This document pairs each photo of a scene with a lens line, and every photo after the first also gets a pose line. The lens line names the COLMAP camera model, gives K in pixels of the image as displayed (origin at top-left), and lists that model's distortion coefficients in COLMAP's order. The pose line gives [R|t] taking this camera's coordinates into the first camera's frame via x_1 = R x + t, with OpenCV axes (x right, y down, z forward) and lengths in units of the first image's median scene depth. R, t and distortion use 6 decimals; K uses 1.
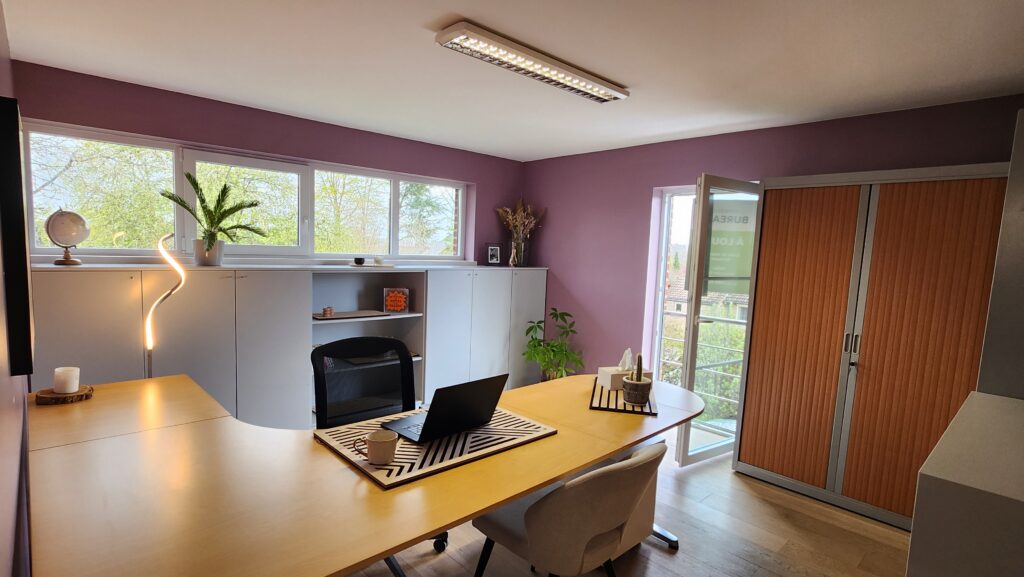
lens RADIAL K [[500.4, 0, 510.0], [0, 500.4, 298.1], [0, 0, 1]] dist [0.000755, 0.000275]
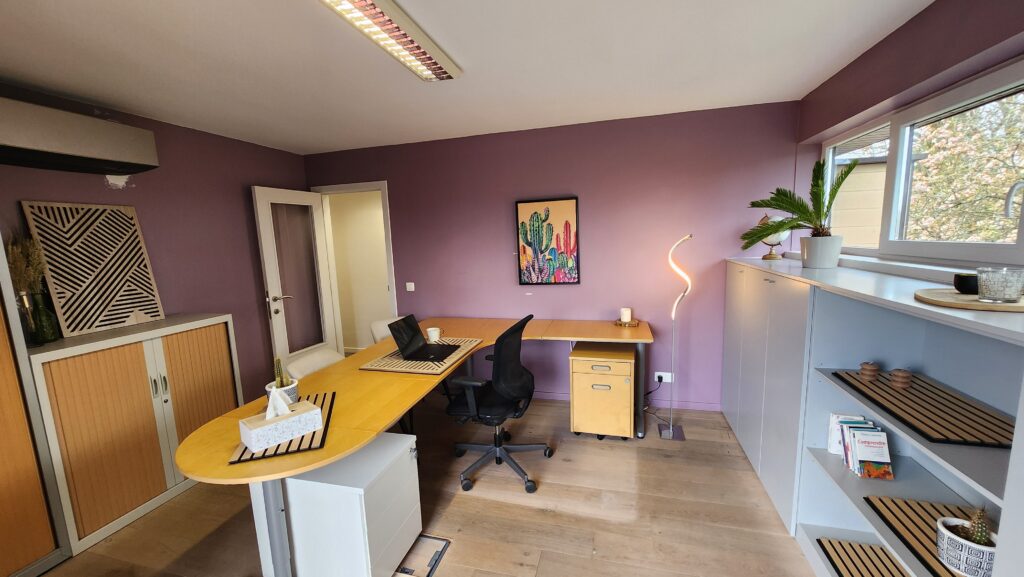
lens RADIAL K [[411.4, 0, 511.3], [0, 411.4, 295.8], [0, 0, 1]] dist [0.000967, 0.003621]
pose [[-0.854559, 0.064163, -0.515376, 0.152618], [-0.052014, 0.976776, 0.207852, -0.111864], [0.516744, 0.204428, -0.831376, 1.086991]]
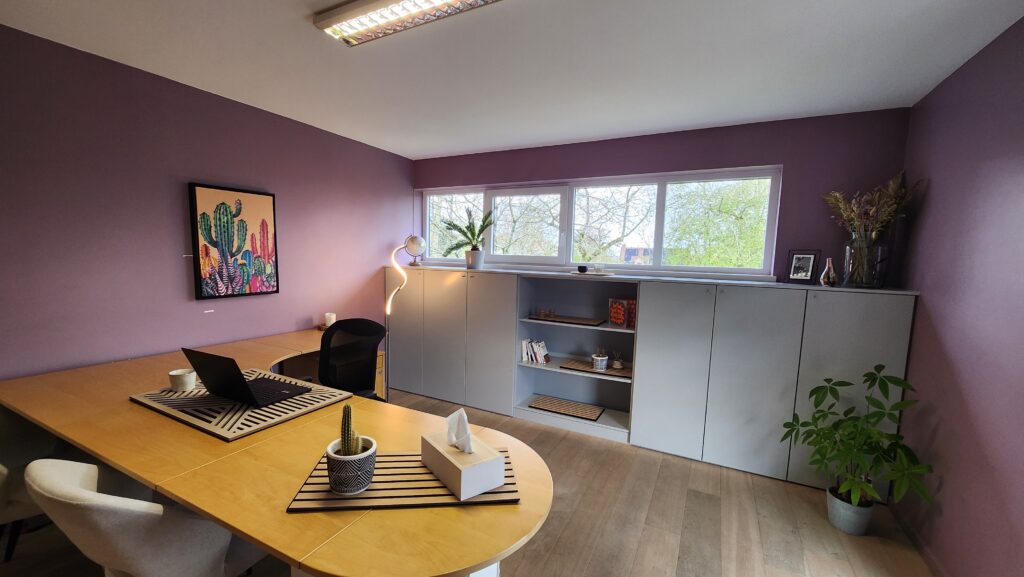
lens RADIAL K [[411.4, 0, 506.2], [0, 411.4, 294.8], [0, 0, 1]] dist [0.000967, 0.003621]
pose [[0.335224, 0.061371, -0.940137, 0.441521], [-0.110156, 0.993585, 0.025582, -0.026099], [0.935676, 0.094986, 0.339834, 0.573507]]
